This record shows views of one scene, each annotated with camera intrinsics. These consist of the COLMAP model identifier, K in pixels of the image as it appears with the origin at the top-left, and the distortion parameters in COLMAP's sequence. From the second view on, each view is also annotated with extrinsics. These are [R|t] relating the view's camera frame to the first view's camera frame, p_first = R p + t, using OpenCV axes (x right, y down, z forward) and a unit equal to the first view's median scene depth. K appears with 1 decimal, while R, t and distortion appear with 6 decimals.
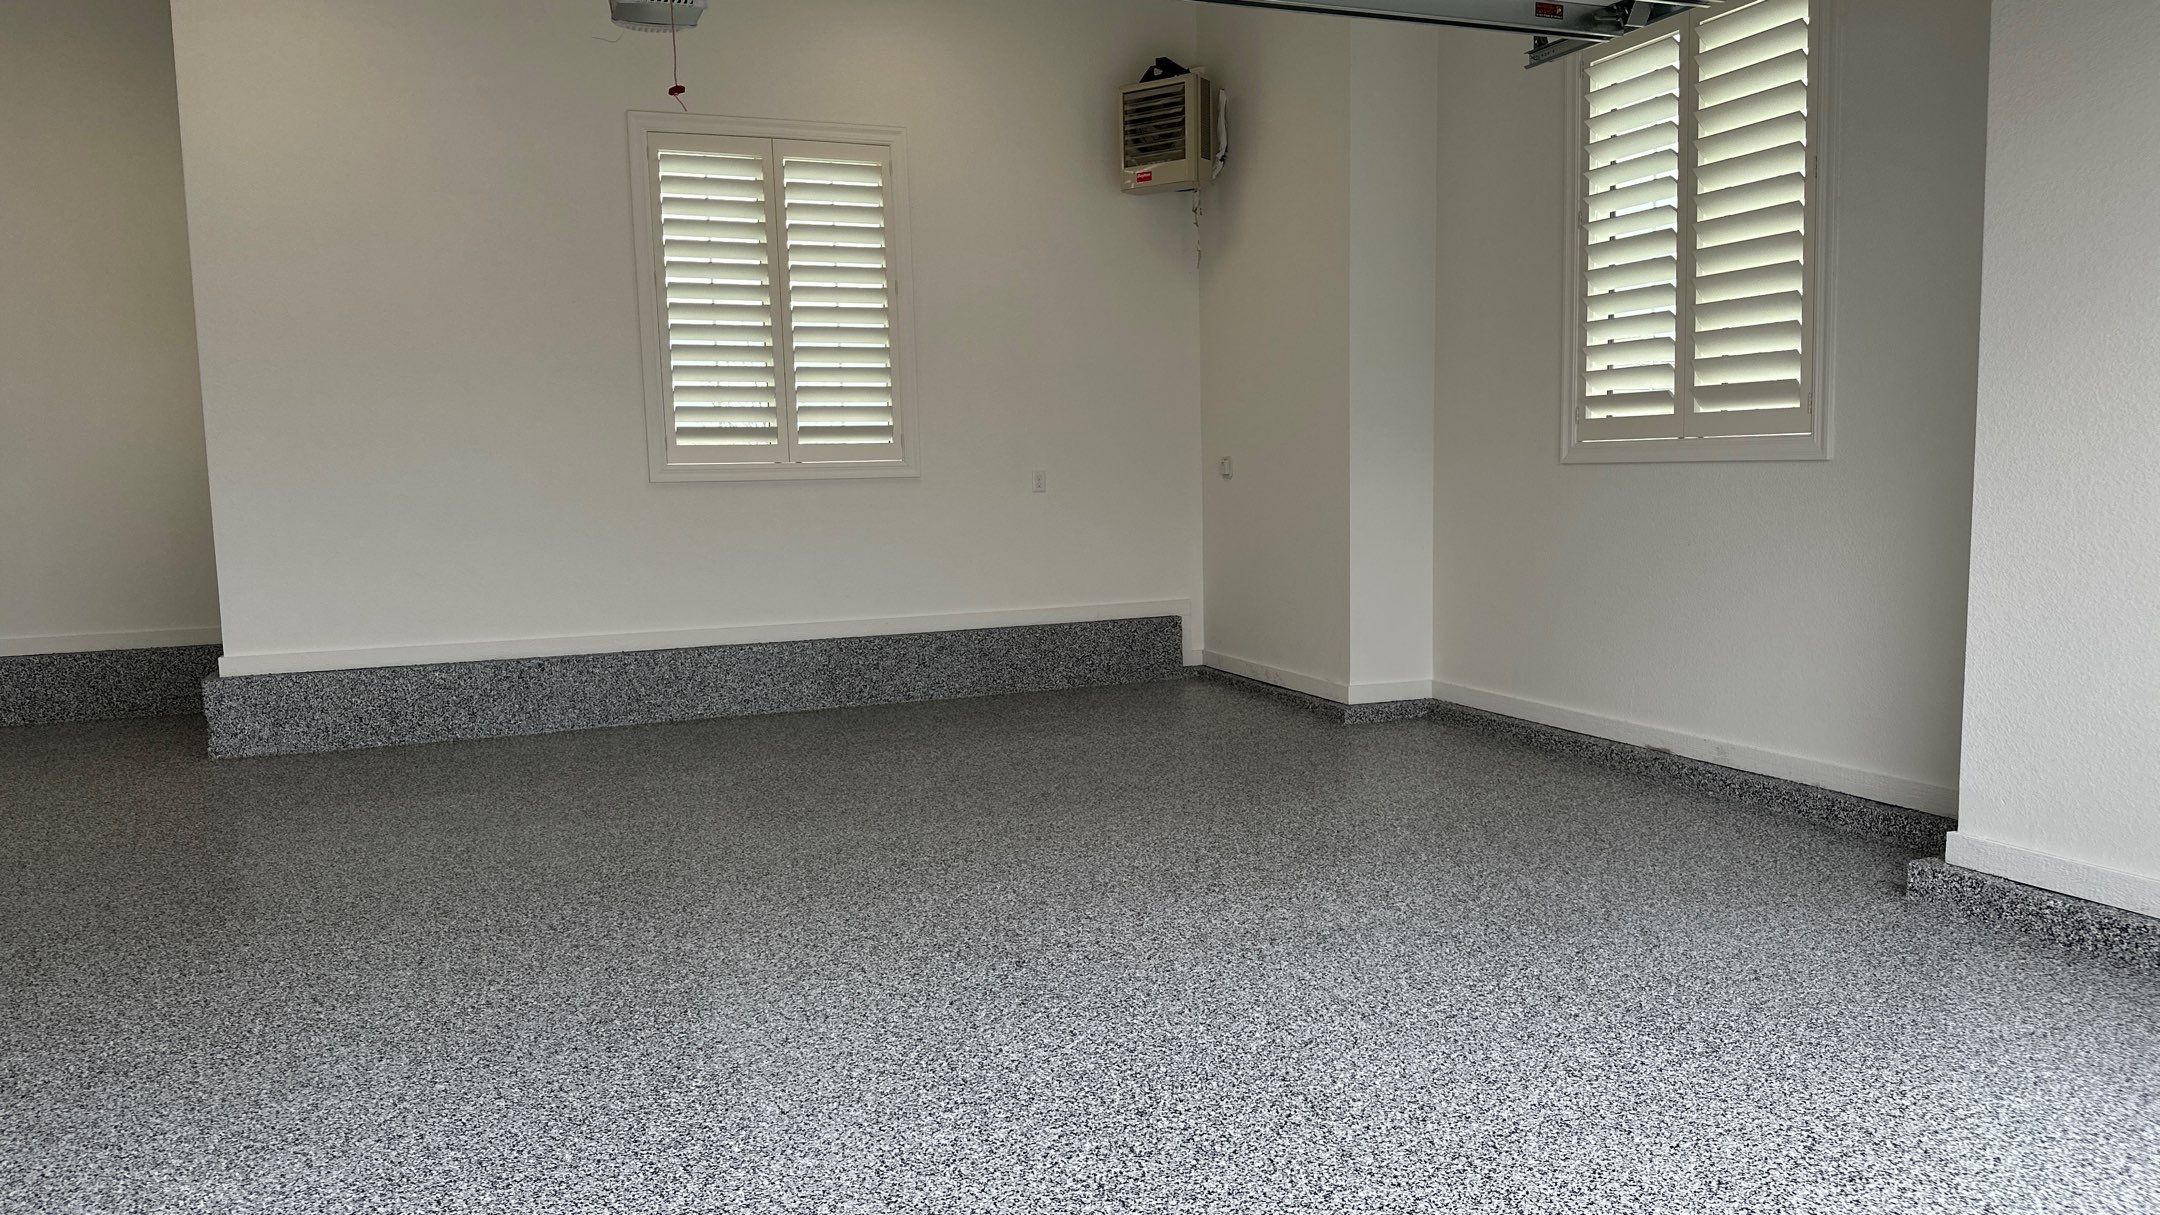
lens RADIAL K [[1499.9, 0, 1087.7], [0, 1499.9, 624.5], [0, 0, 1]] dist [0.089750, -0.135447]
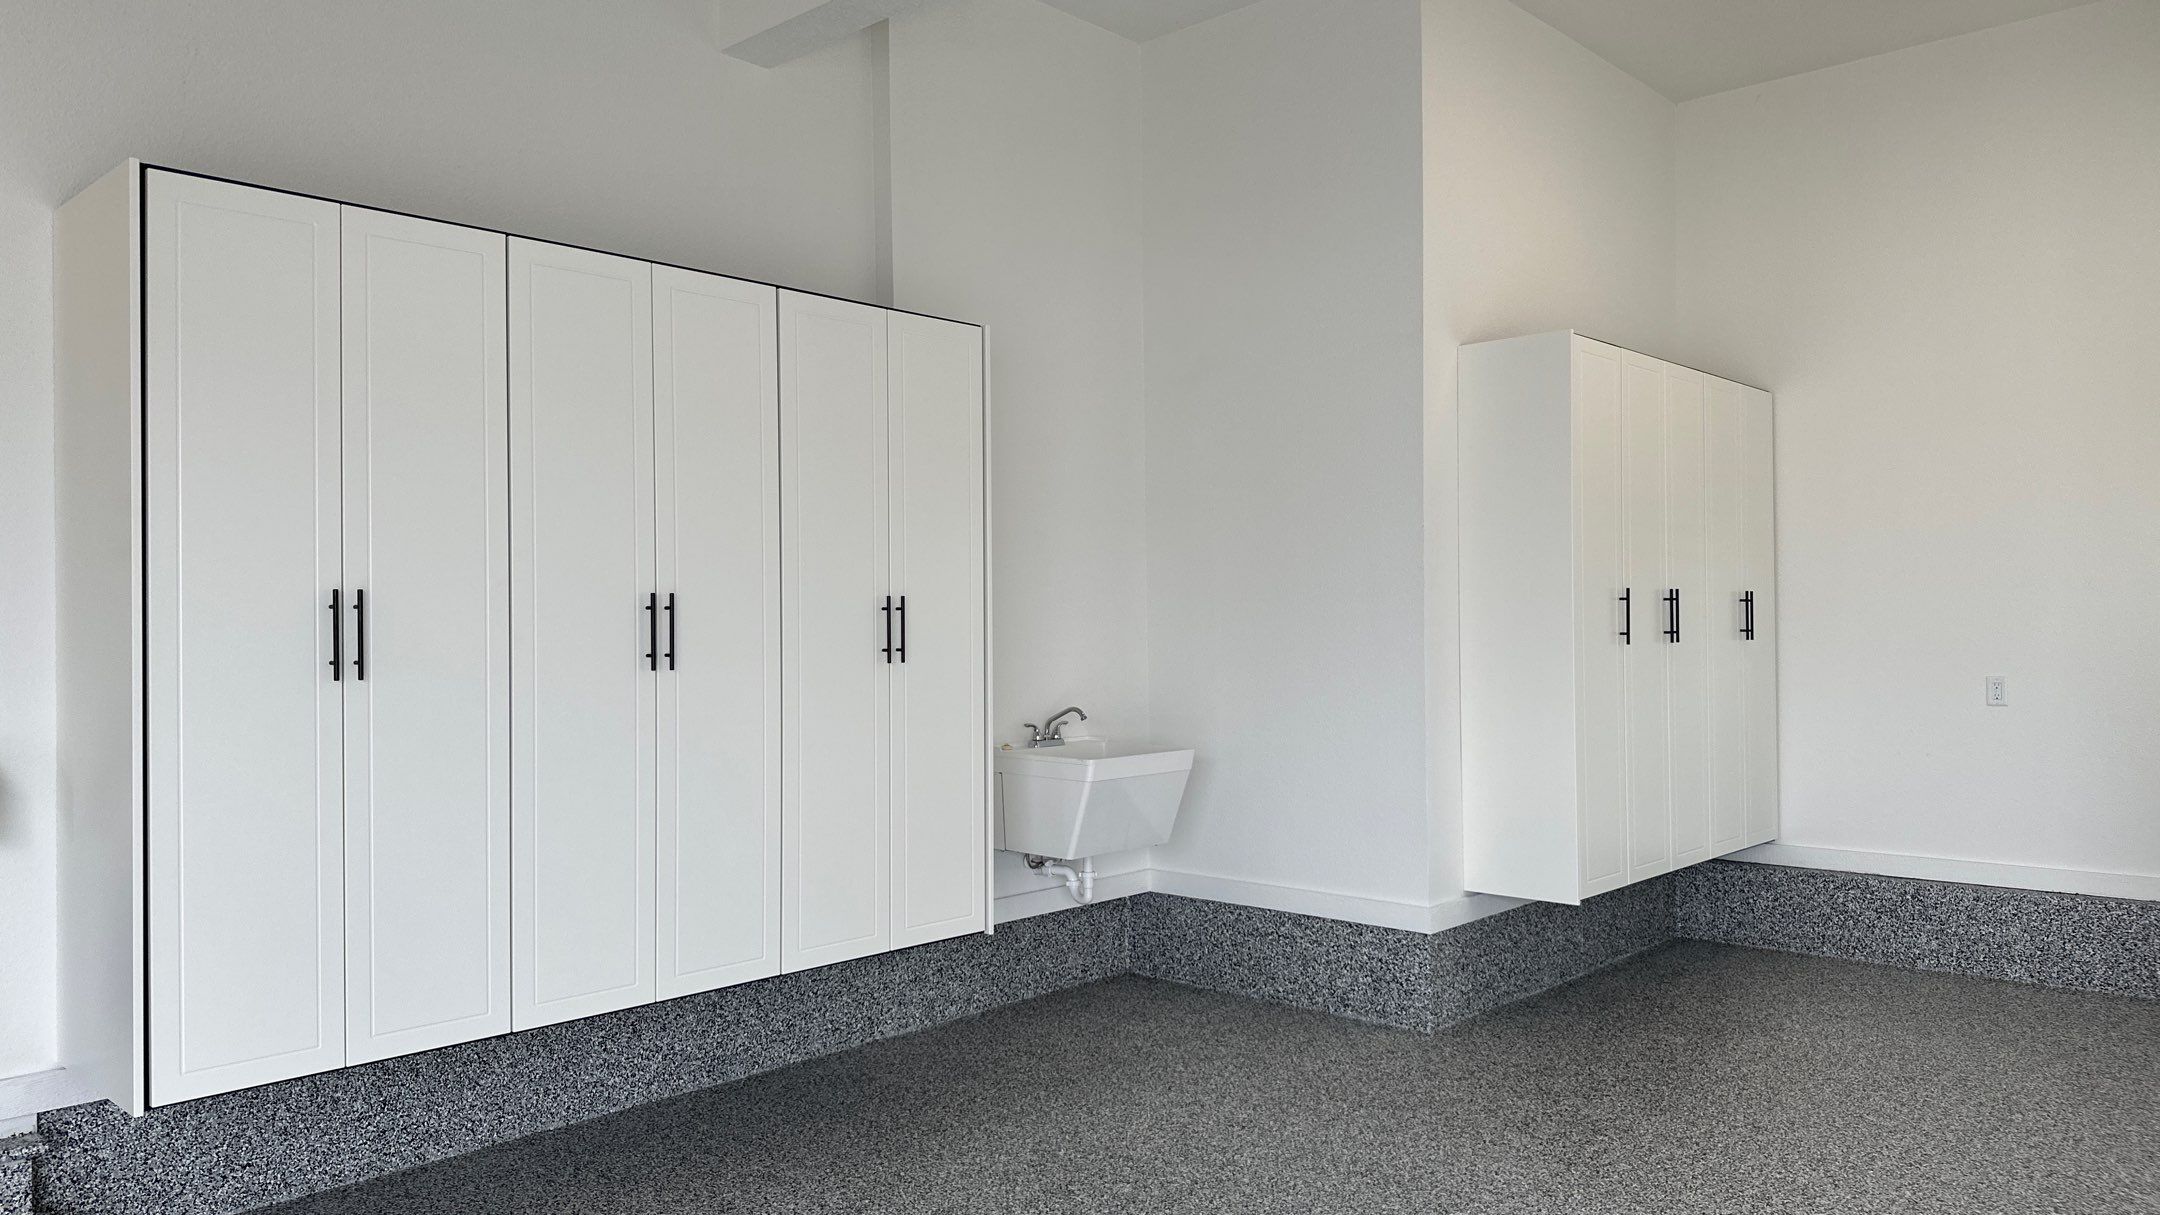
lens RADIAL K [[1499.9, 0, 1075.5], [0, 1499.9, 612.5], [0, 0, 1]] dist [0.089750, -0.135447]
pose [[0.418787, 0.010075, -0.908029, -0.239319], [-0.095757, 0.994853, -0.033125, -0.050781], [0.903022, 0.100823, 0.417596, 0.263167]]
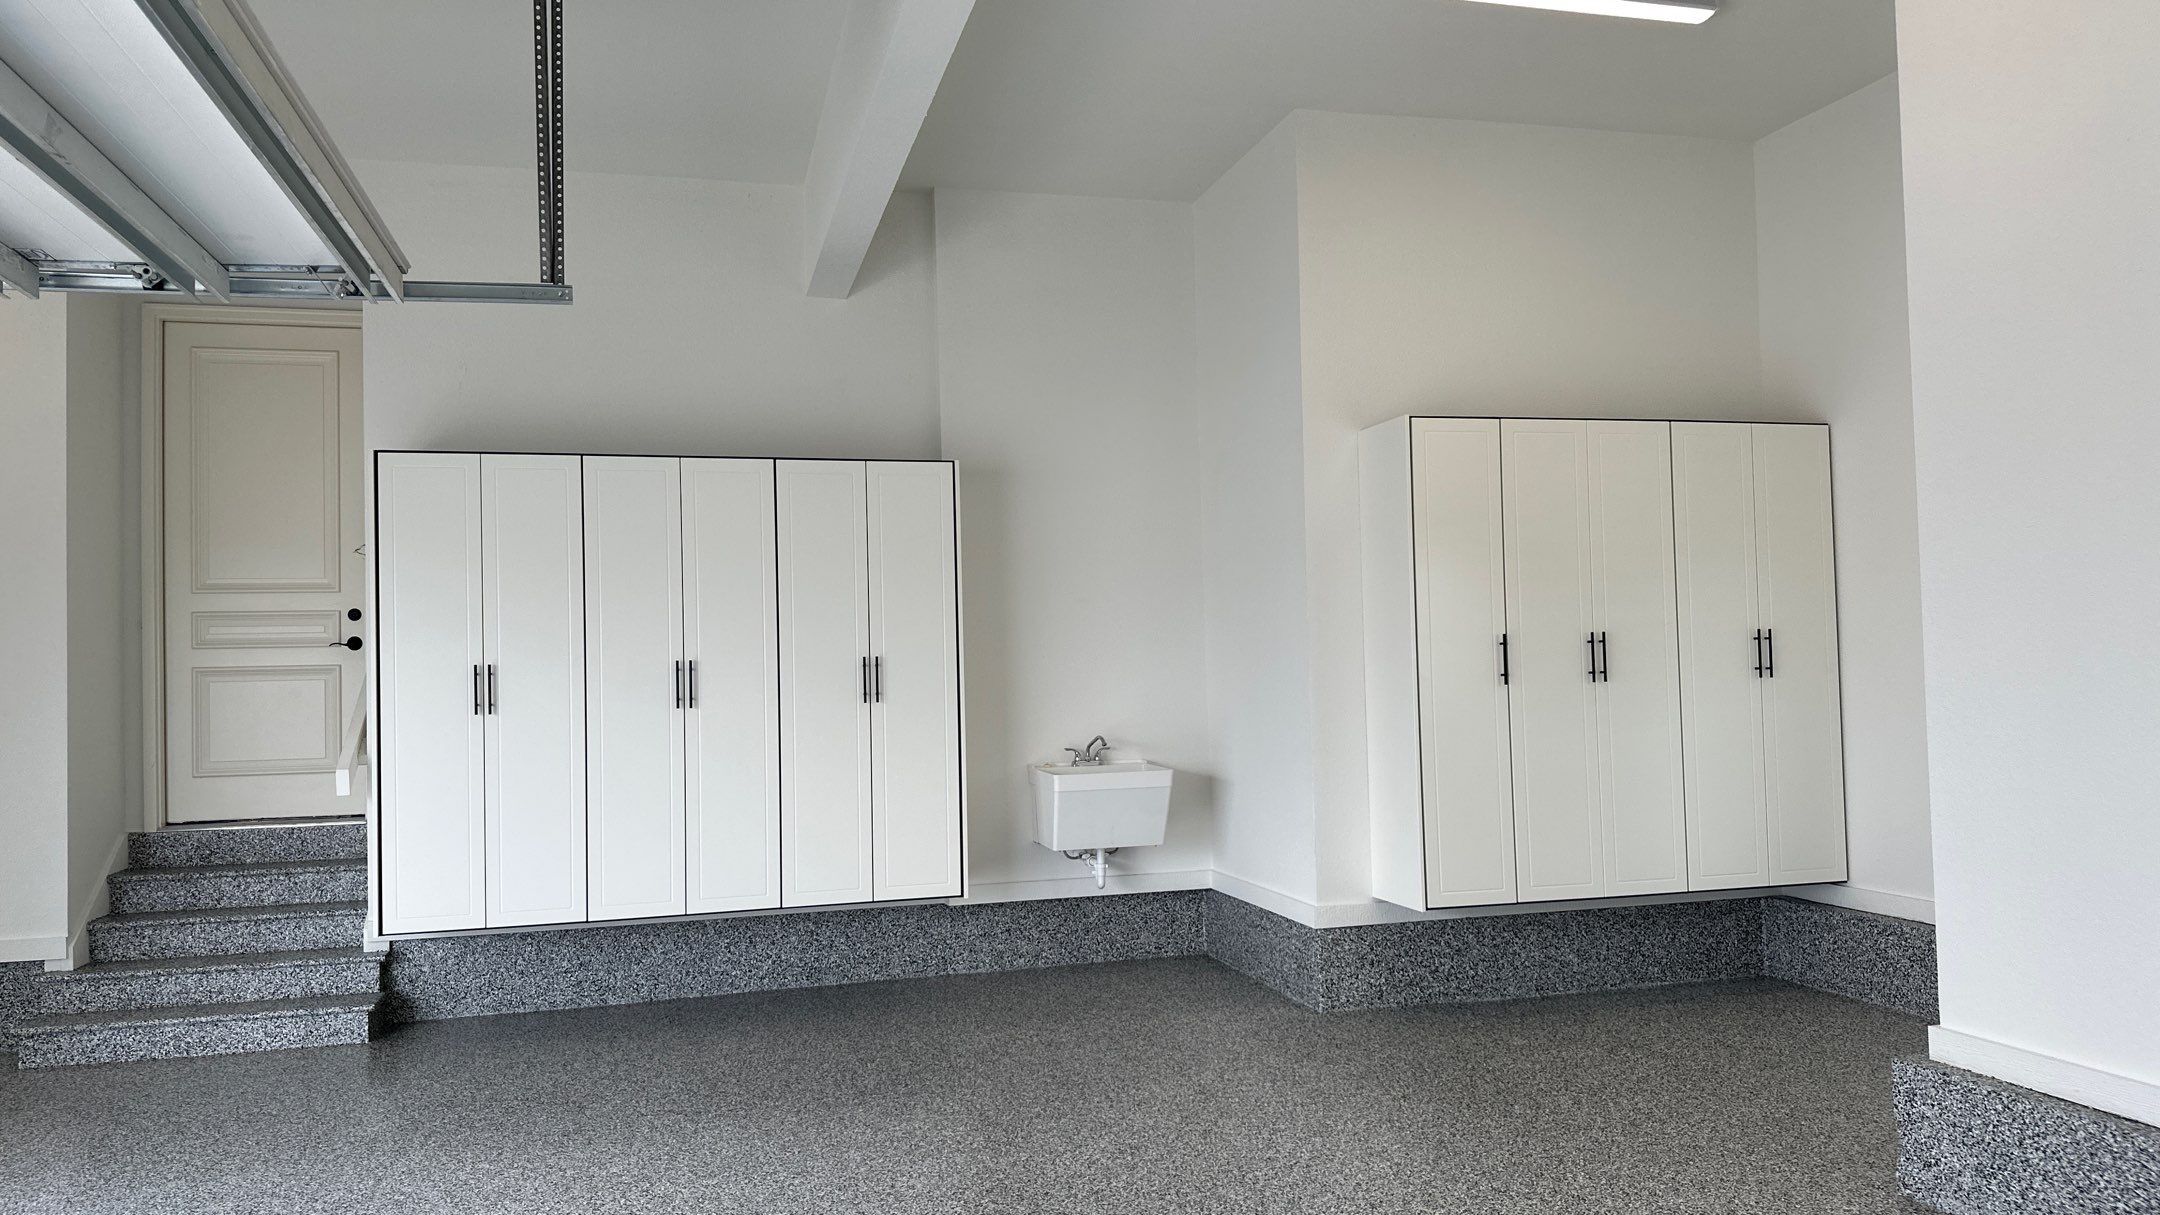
lens RADIAL K [[1499.9, 0, 1083.6], [0, 1499.9, 606.3], [0, 0, 1]] dist [0.089750, -0.135447]
pose [[-0.123370, -0.017819, -0.992201, 0.054822], [-0.078194, 0.996905, -0.008180, -0.104805], [0.989275, 0.076575, -0.124381, 0.701317]]
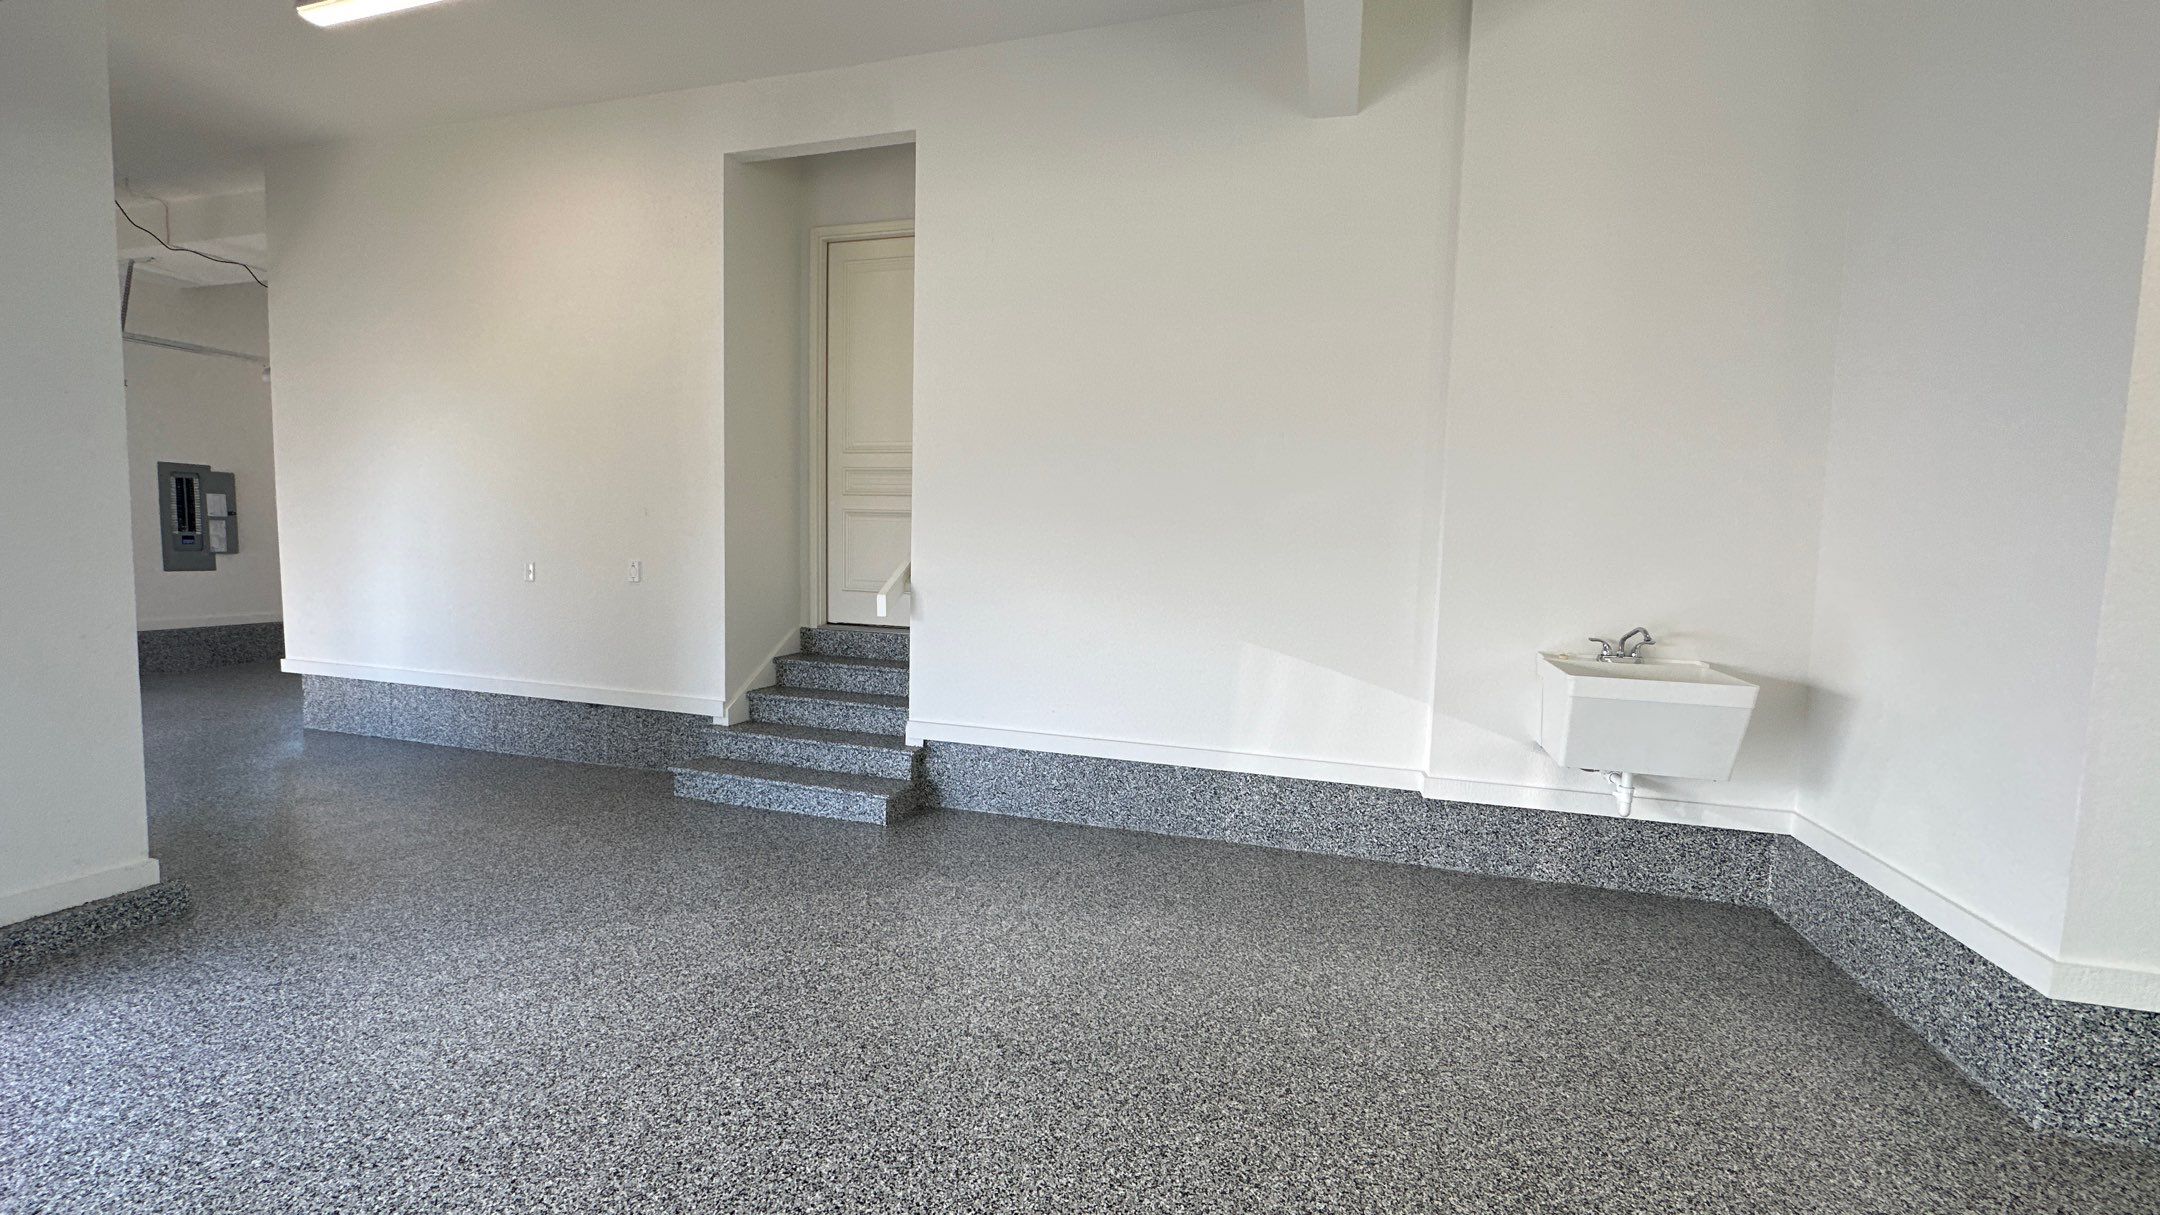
lens RADIAL K [[860.4, 0, 1080.2], [0, 860.4, 612.2], [0, 0, 1]] dist [-0.001649, -0.000487]
pose [[-0.628996, 0.064589, -0.774721, -0.406742], [-0.097267, 0.982173, 0.160855, -0.079846], [0.771300, 0.176532, -0.611501, 0.640865]]
